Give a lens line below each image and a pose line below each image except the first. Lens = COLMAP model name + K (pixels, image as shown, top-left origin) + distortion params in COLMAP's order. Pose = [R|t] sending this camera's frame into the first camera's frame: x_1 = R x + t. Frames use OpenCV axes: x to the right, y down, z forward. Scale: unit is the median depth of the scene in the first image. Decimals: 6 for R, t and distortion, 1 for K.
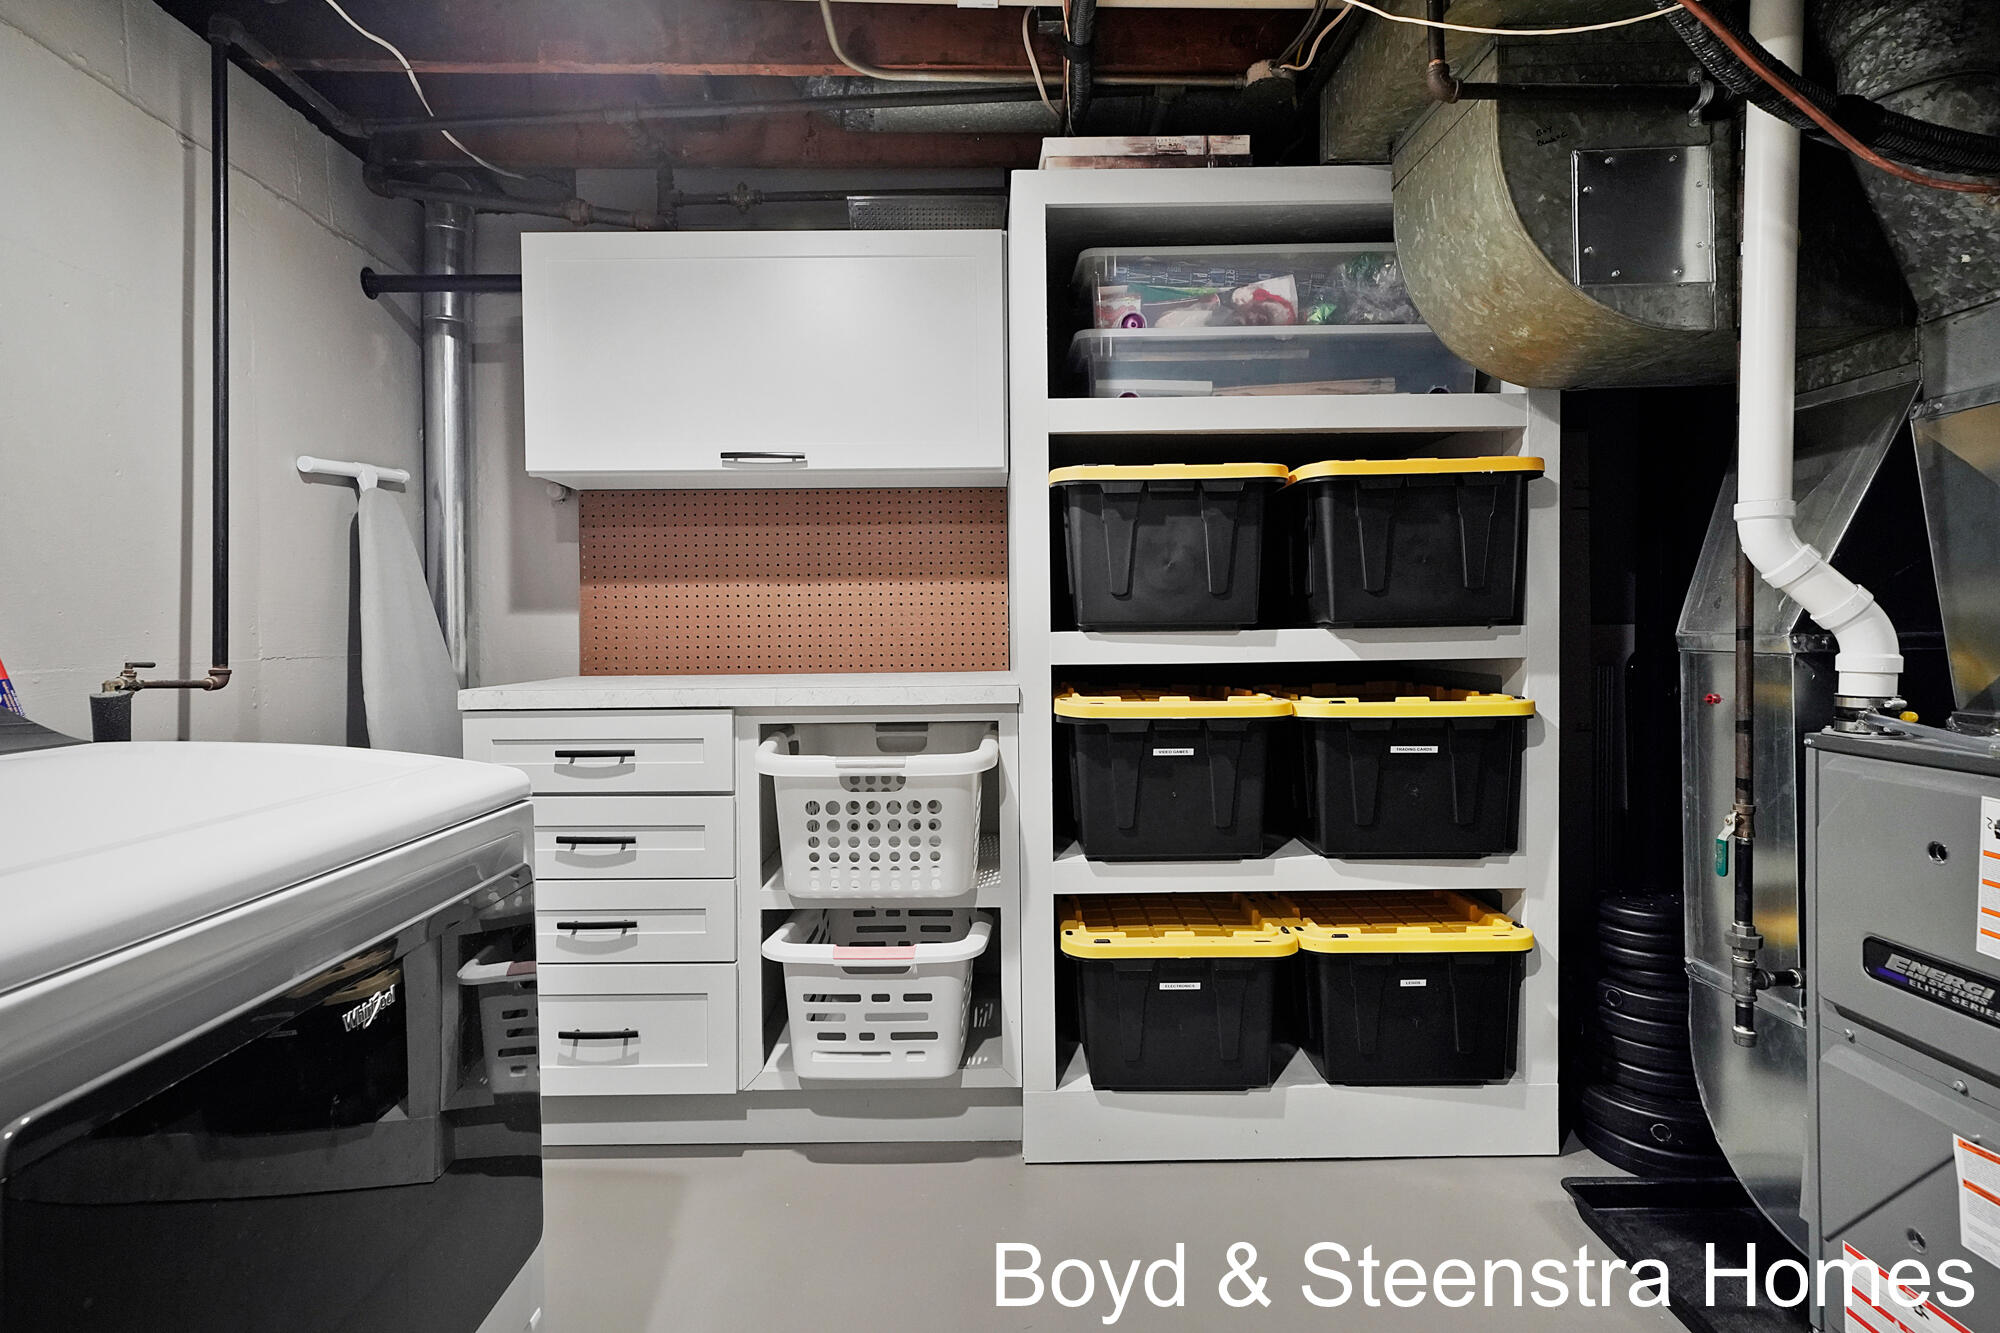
lens RADIAL K [[1000.0, 0, 992.5], [0, 1000.0, 638.5], [0, 0, 1]] dist [0.011154, 0.001417]
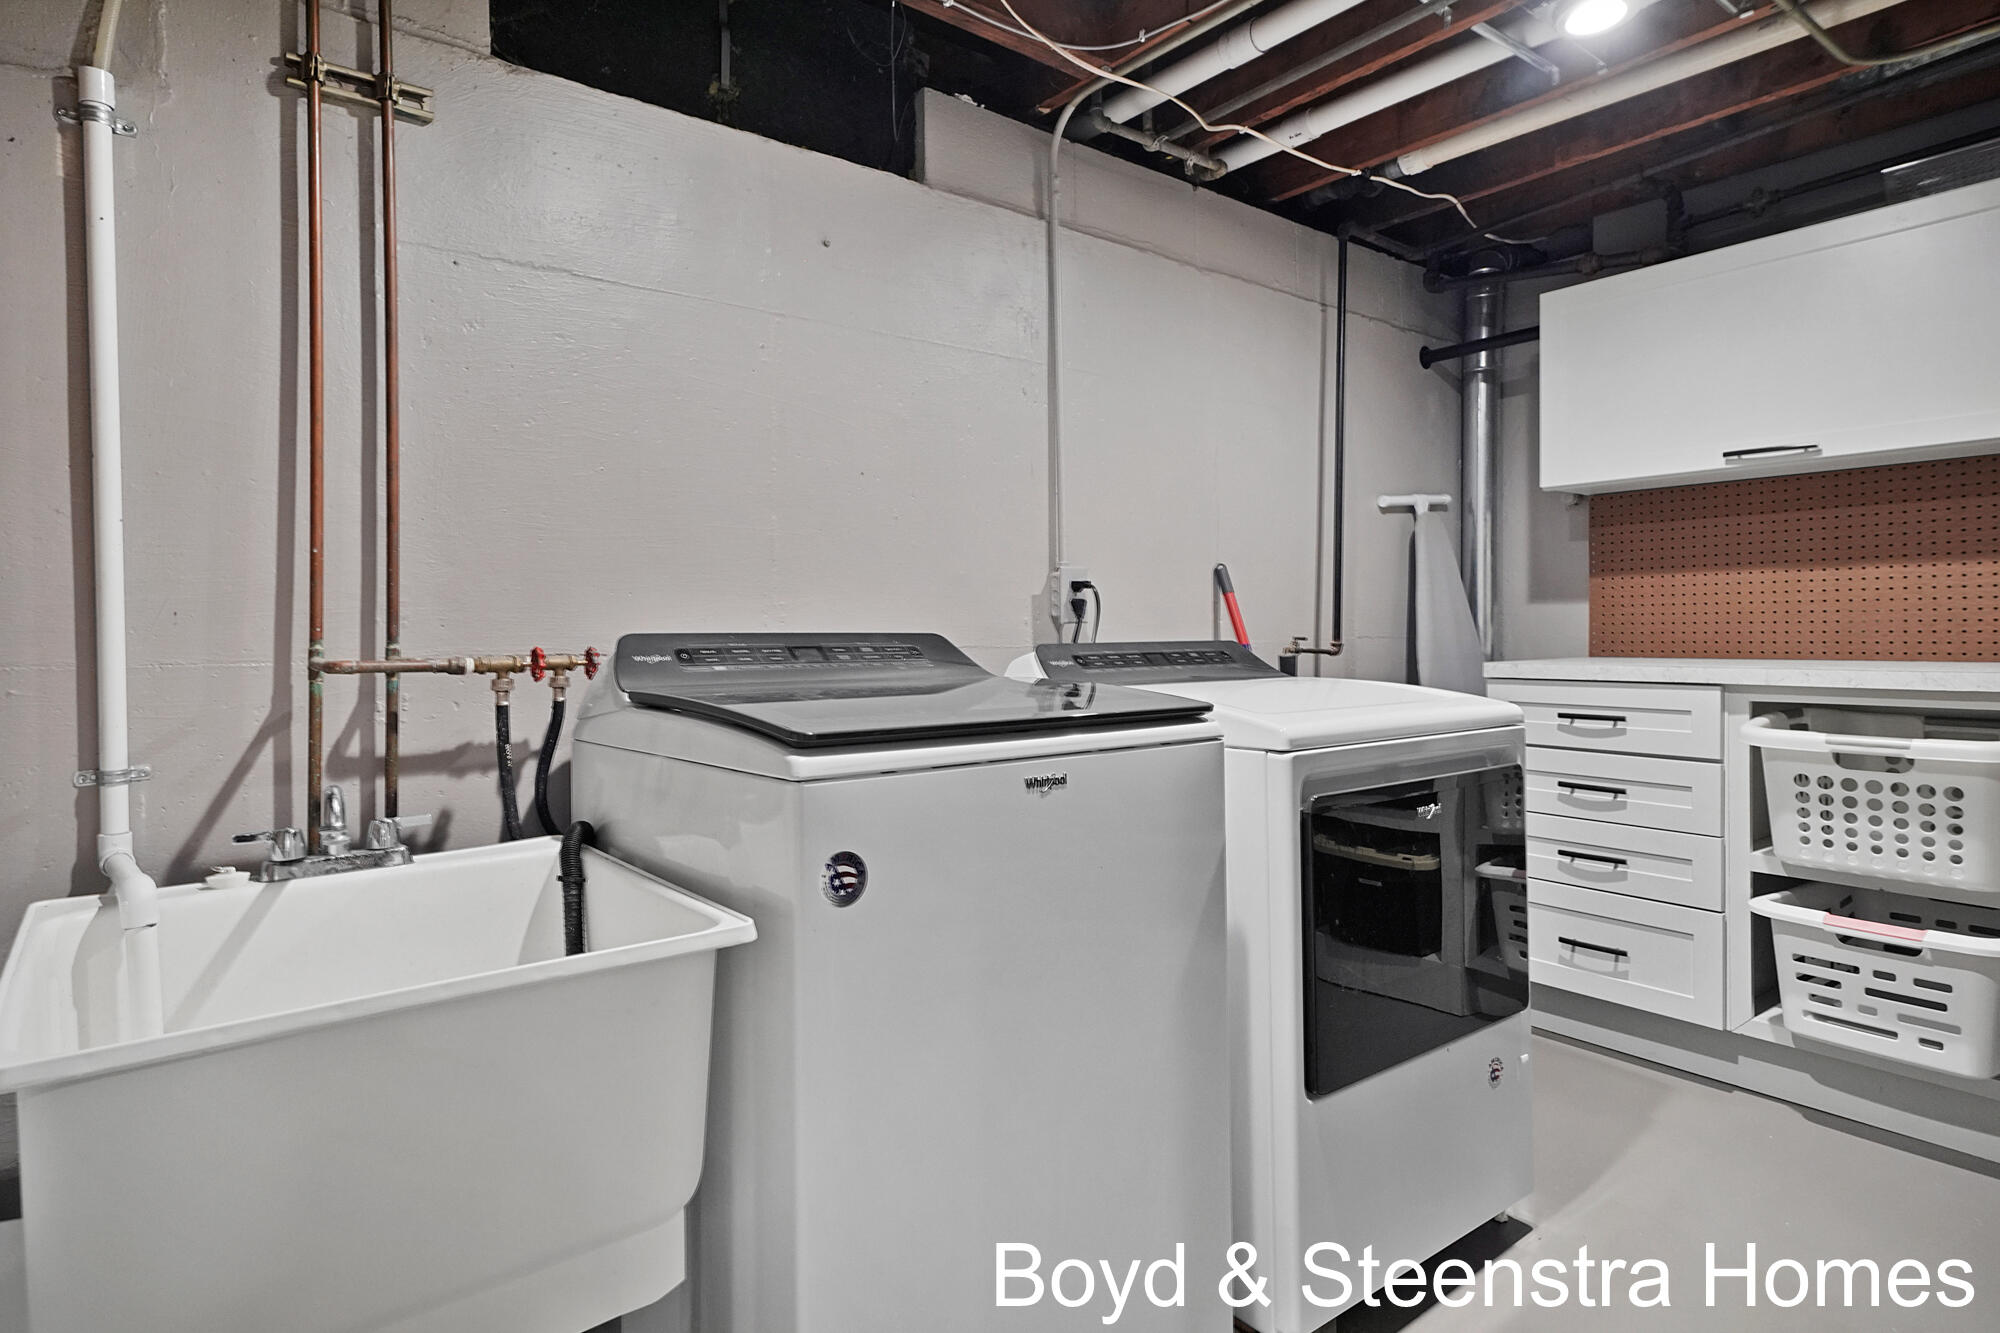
lens RADIAL K [[1081.2, 0, 991.1], [0, 1081.2, 647.5], [0, 0, 1]] dist [0.021233, 0.000212]
pose [[0.602918, 0.017329, -0.797615, 0.212431], [-0.003818, 0.999815, 0.018837, 0.007096], [0.797794, -0.008312, 0.602873, -0.372178]]
